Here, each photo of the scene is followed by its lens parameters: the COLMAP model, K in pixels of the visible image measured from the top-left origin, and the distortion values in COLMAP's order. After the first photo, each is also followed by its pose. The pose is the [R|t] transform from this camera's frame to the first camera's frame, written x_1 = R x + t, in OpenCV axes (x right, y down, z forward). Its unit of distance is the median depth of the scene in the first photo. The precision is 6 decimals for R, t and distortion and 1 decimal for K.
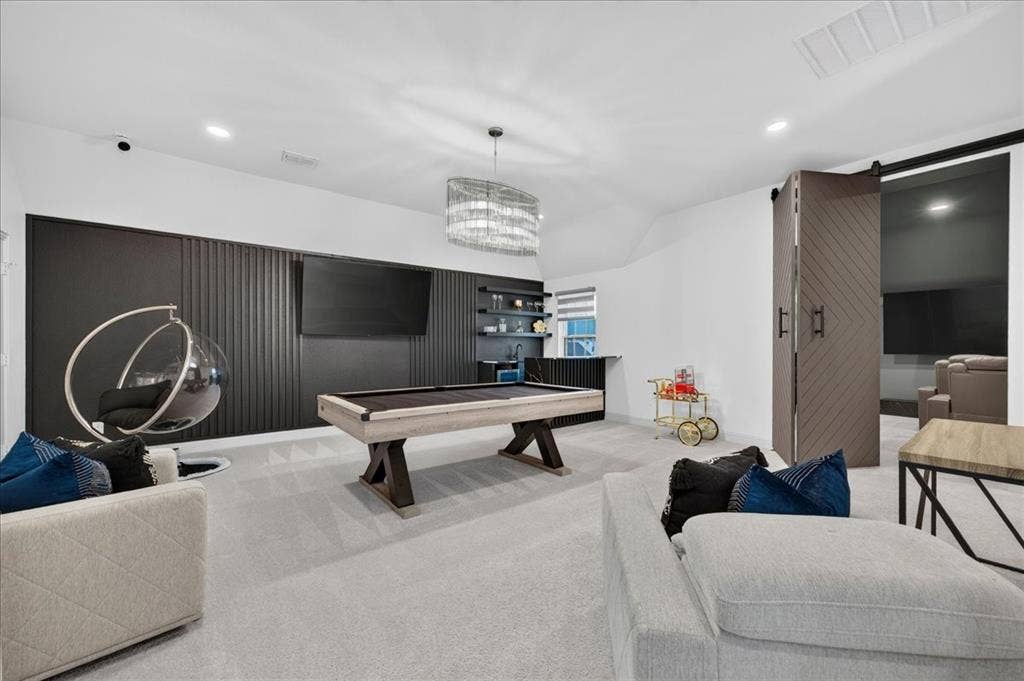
lens RADIAL K [[410.2, 0, 512.0], [0, 410.2, 340.5], [0, 0, 1]] dist [-0.000331, -0.000048]
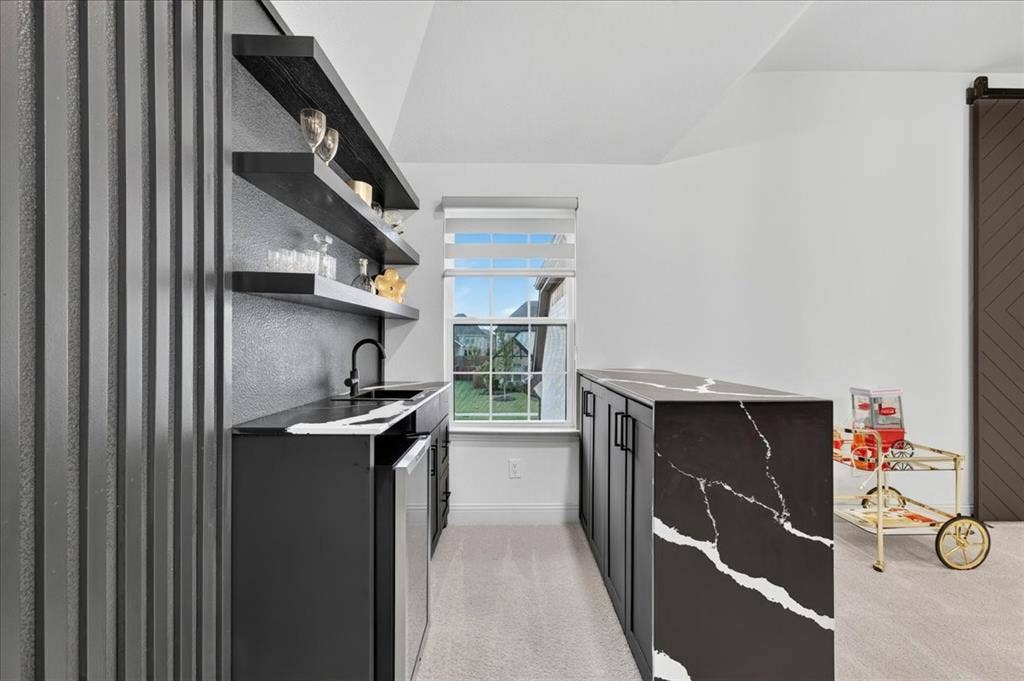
lens RADIAL K [[410.2, 0, 512.0], [0, 410.2, 340.5], [0, 0, 1]] dist [-0.000331, -0.000048]
pose [[0.616458, 0.002690, 0.787383, -0.206625], [-0.006790, 0.999975, 0.001900, 0.012164], [-0.787359, -0.006518, 0.616461, 1.052630]]
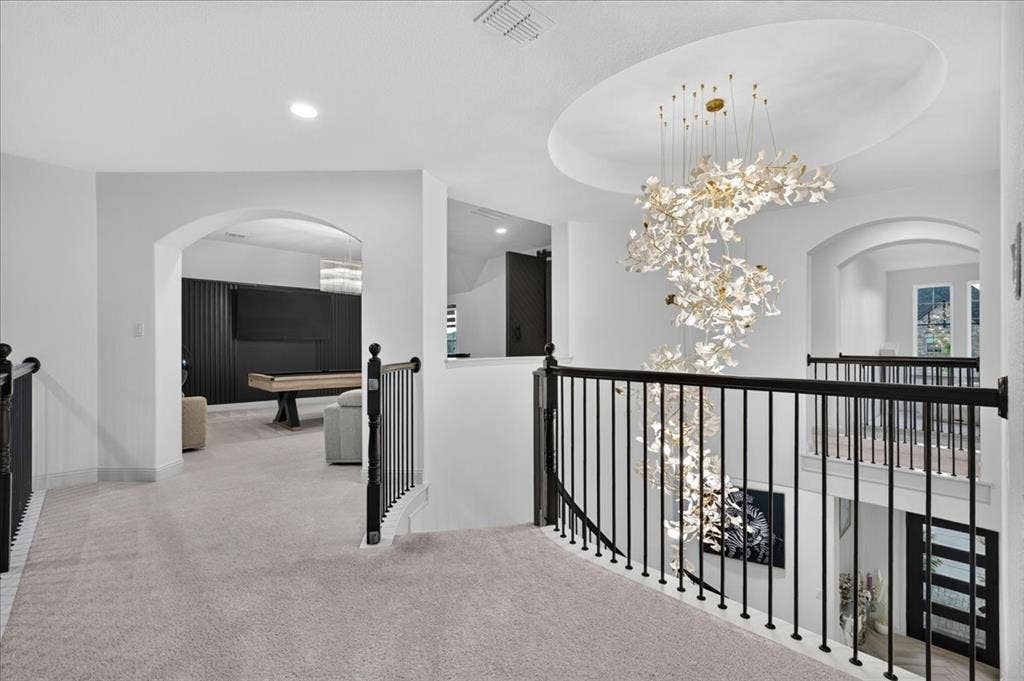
lens RADIAL K [[410.2, 0, 512.0], [0, 410.2, 340.5], [0, 0, 1]] dist [-0.000331, -0.000048]
pose [[0.992036, -0.003935, 0.125894, 0.282560], [0.003956, 0.999992, 0.000086, -0.006053], [-0.125893, 0.000413, 0.992044, -0.586641]]
